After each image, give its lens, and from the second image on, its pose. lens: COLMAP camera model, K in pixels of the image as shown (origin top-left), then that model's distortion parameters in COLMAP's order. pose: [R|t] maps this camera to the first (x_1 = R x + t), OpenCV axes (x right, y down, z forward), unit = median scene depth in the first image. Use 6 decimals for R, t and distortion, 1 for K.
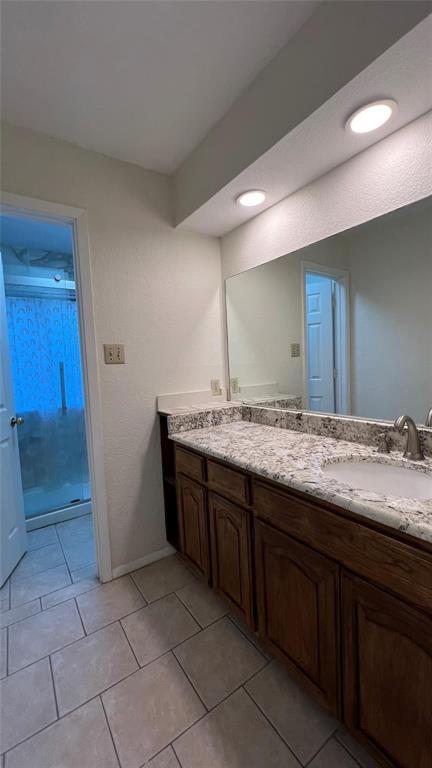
lens RADIAL K [[305.2, 0, 214.1], [0, 305.2, 384.5], [0, 0, 1]] dist [-0.002270, 0.000770]
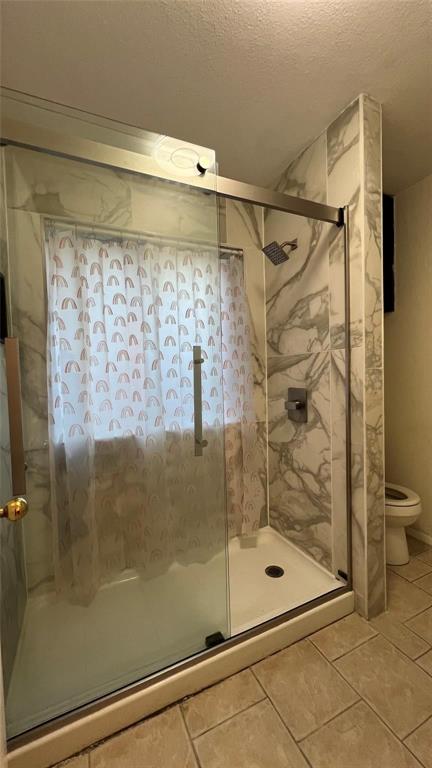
lens RADIAL K [[305.2, 0, 218.2], [0, 305.2, 383.0], [0, 0, 1]] dist [-0.002270, 0.000770]
pose [[0.987177, 0.017701, -0.158642, -0.335489], [-0.024115, 0.998964, -0.038599, 0.003995], [0.157795, 0.041930, 0.986581, 0.454430]]
